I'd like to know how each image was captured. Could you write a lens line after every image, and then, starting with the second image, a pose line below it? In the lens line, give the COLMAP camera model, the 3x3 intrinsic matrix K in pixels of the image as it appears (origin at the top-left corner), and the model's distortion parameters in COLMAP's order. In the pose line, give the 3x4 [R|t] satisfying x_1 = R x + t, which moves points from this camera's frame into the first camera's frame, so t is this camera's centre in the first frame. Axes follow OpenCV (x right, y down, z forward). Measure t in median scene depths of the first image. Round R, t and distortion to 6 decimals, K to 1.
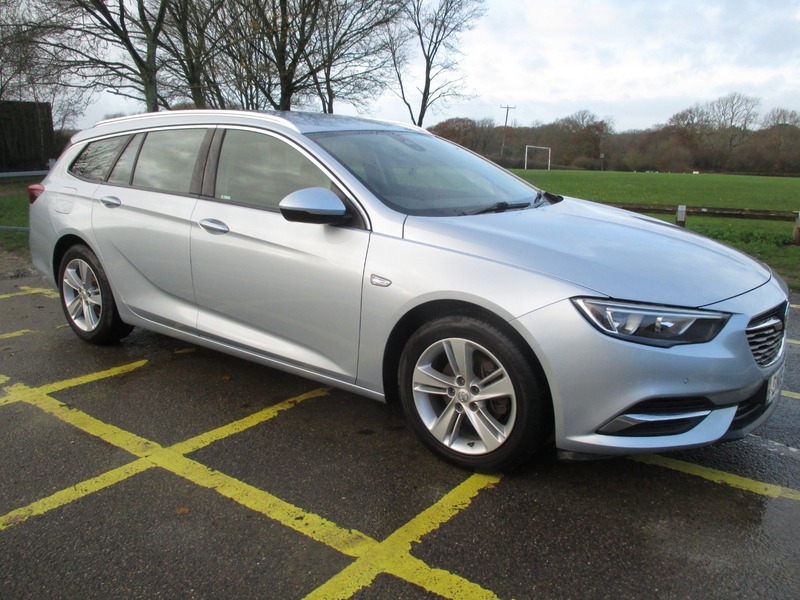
lens RADIAL K [[649.8, 0, 401.2], [0, 649.8, 320.9], [0, 0, 1]] dist [-0.032958, -0.008015]
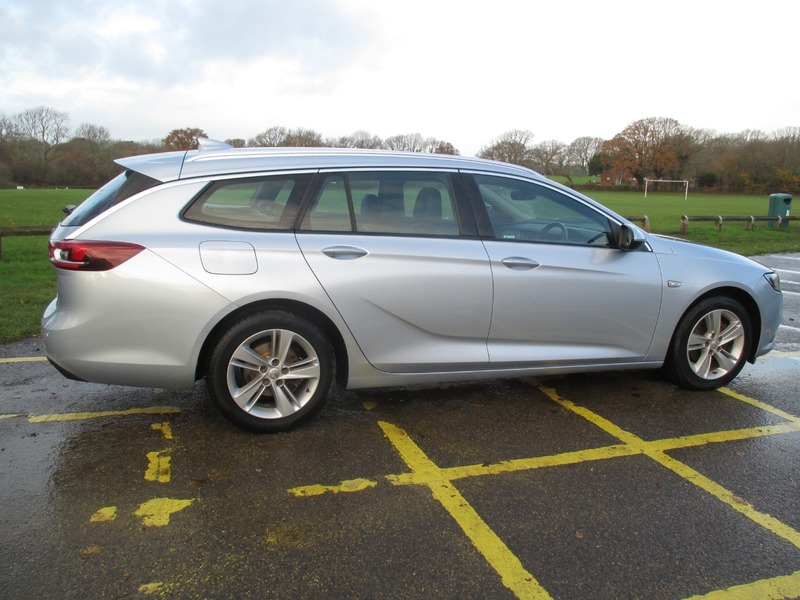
lens RADIAL K [[653.8, 0, 397.0], [0, 653.8, 334.7], [0, 0, 1]] dist [-0.029629, -0.002943]
pose [[0.582292, -0.189142, 0.790672, -1.534026], [0.190426, 0.977236, 0.093532, -0.198485], [-0.790363, 0.096101, 0.605054, 0.579656]]
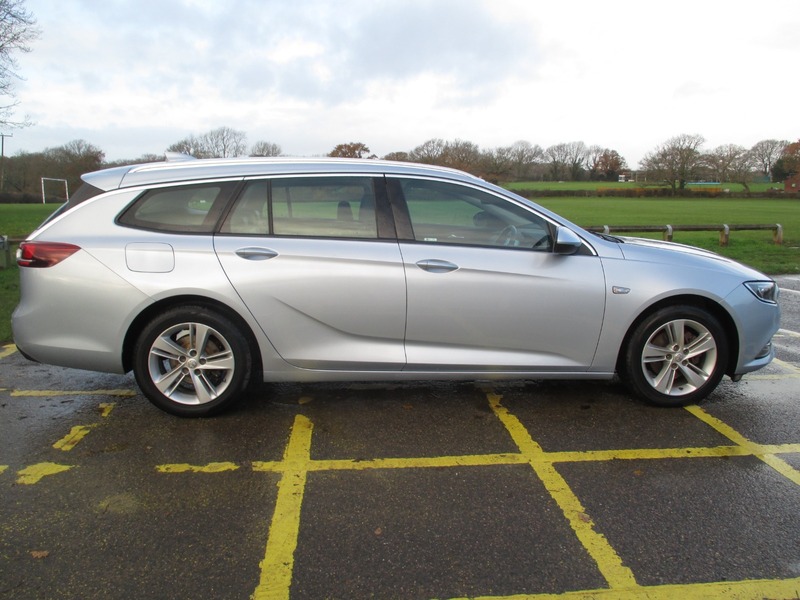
lens RADIAL K [[657.2, 0, 398.6], [0, 657.2, 328.7], [0, 0, 1]] dist [-0.037183, 0.003660]
pose [[0.757656, -0.146720, 0.635948, -1.244369], [0.169072, 0.985264, 0.025881, -0.092383], [-0.630374, 0.087912, 0.771298, 0.207541]]
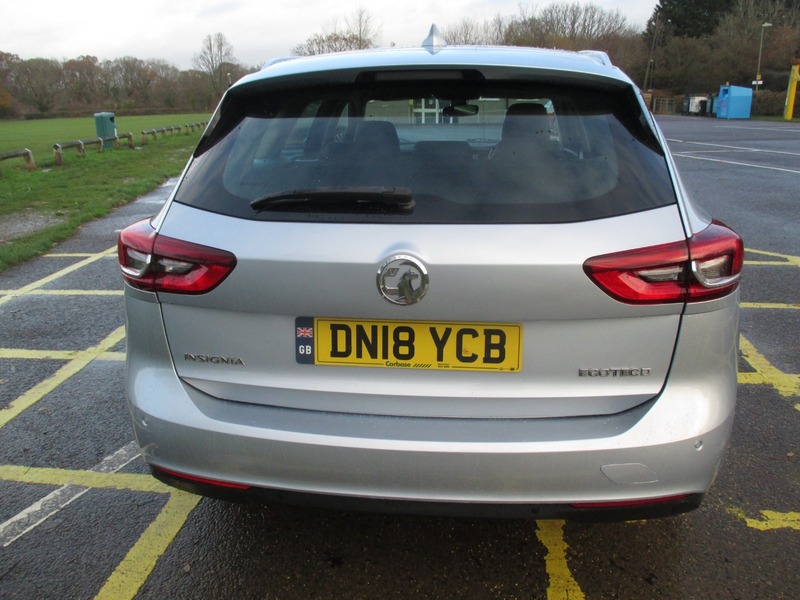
lens RADIAL K [[661.3, 0, 400.6], [0, 661.3, 328.2], [0, 0, 1]] dist [-0.036668, 0.001268]
pose [[-0.481501, -0.288812, 0.827493, -1.288780], [0.242485, 0.863394, 0.442439, -0.588768], [-0.842234, 0.413689, -0.345692, 2.100958]]
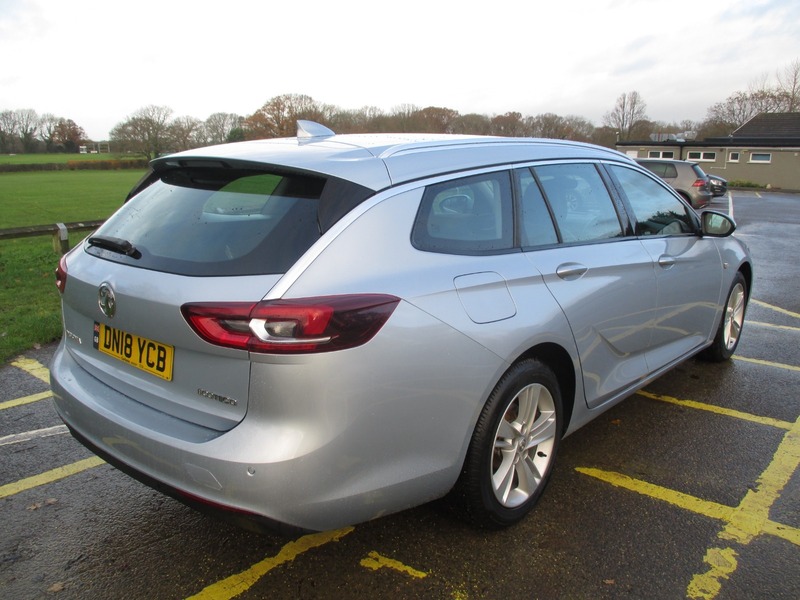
lens RADIAL K [[653.8, 0, 397.0], [0, 653.8, 334.7], [0, 0, 1]] dist [-0.029629, -0.002943]
pose [[0.089538, -0.271271, 0.958329, -1.554294], [0.252400, 0.936965, 0.241642, -0.455103], [-0.963471, 0.220246, 0.152363, 1.484516]]
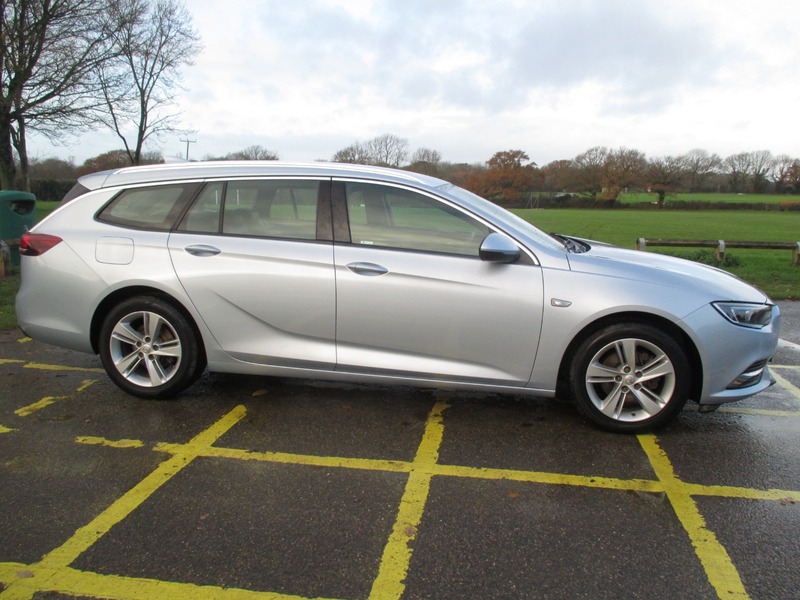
lens RADIAL K [[661.3, 0, 400.6], [0, 661.3, 328.2], [0, 0, 1]] dist [-0.036668, 0.001268]
pose [[0.890085, -0.086632, 0.447486, -0.878022], [0.105995, 0.994197, -0.018357, -0.019359], [-0.443299, 0.063770, 0.894102, -0.046974]]
